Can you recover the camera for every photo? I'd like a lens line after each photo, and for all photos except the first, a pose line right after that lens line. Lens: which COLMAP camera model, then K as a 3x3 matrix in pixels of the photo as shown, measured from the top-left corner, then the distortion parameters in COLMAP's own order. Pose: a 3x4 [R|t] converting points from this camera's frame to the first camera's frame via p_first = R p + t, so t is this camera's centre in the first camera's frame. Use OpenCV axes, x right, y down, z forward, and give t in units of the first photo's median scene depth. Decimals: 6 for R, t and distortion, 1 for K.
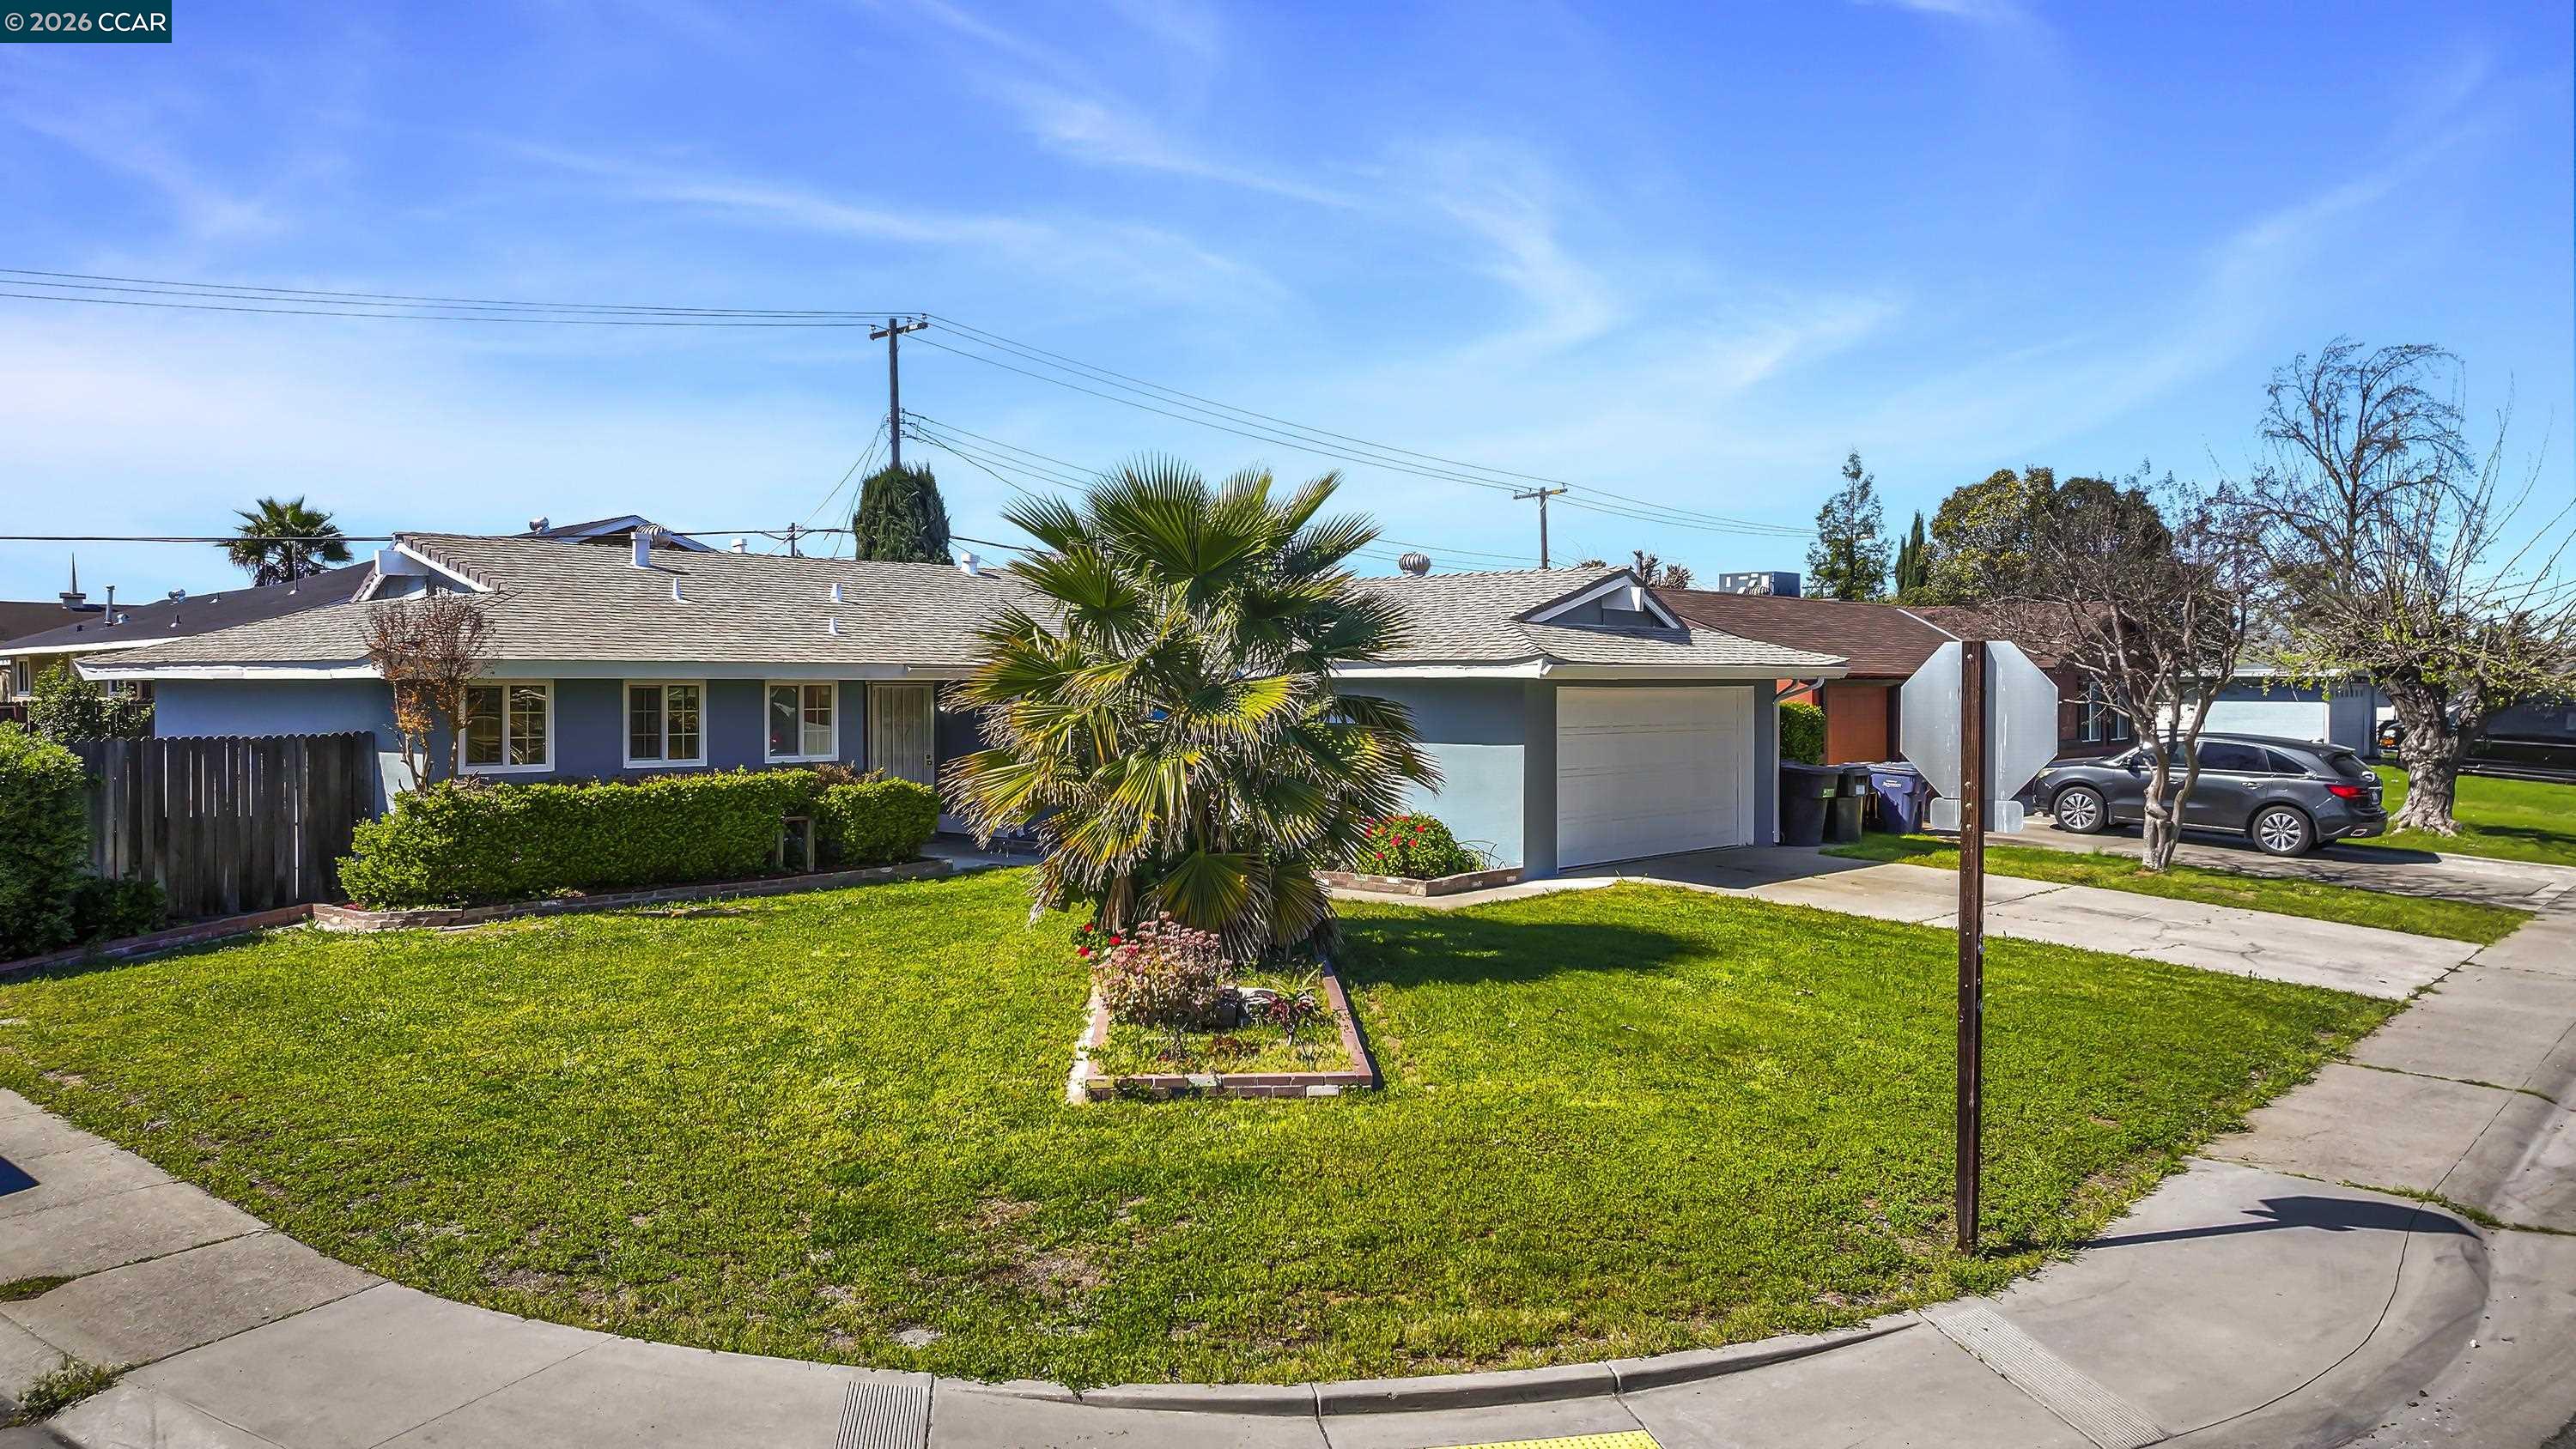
lens RADIAL K [[1824.4, 0, 1288.6], [0, 1824.4, 740.4], [0, 0, 1]] dist [0.009127, -0.009454]
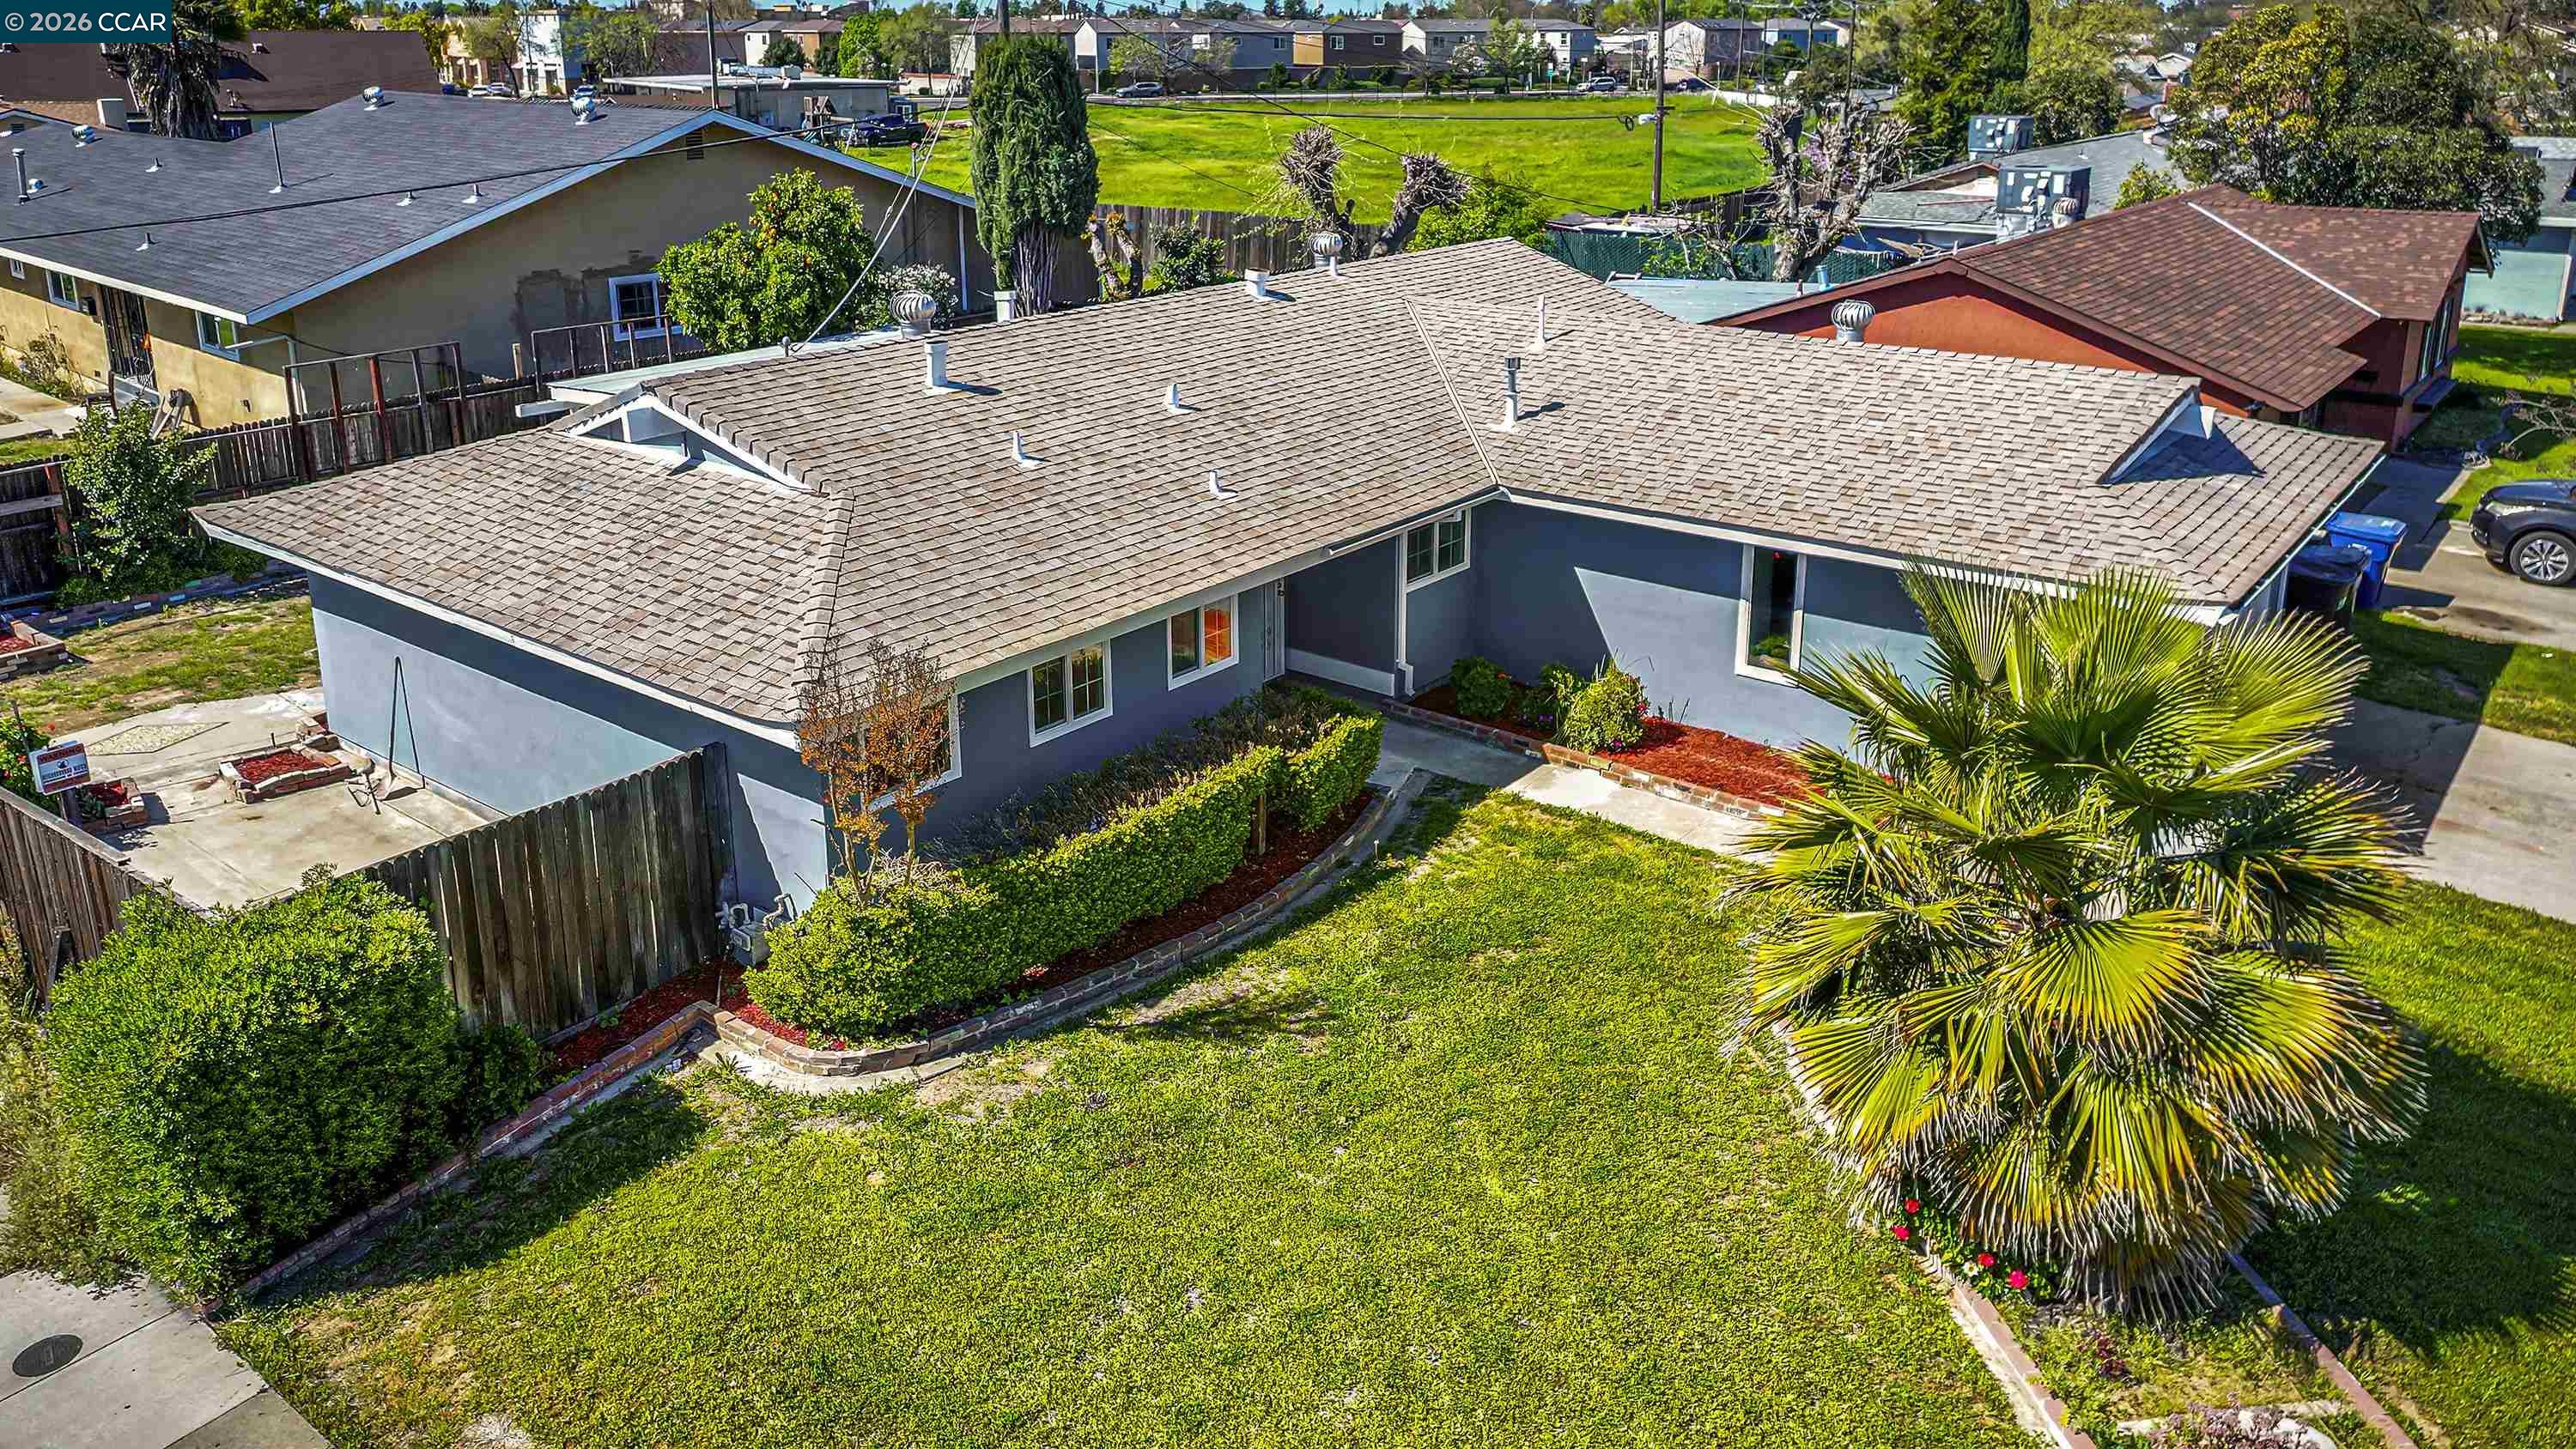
lens RADIAL K [[1824.4, 0, 1273.2], [0, 1824.4, 610.3], [0, 0, 1]] dist [0.009127, -0.009454]
pose [[0.998180, -0.022030, 0.056136, -0.300225], [0.005504, 0.960276, 0.278999, -0.252179], [-0.060052, -0.278182, 0.958649, 0.268289]]
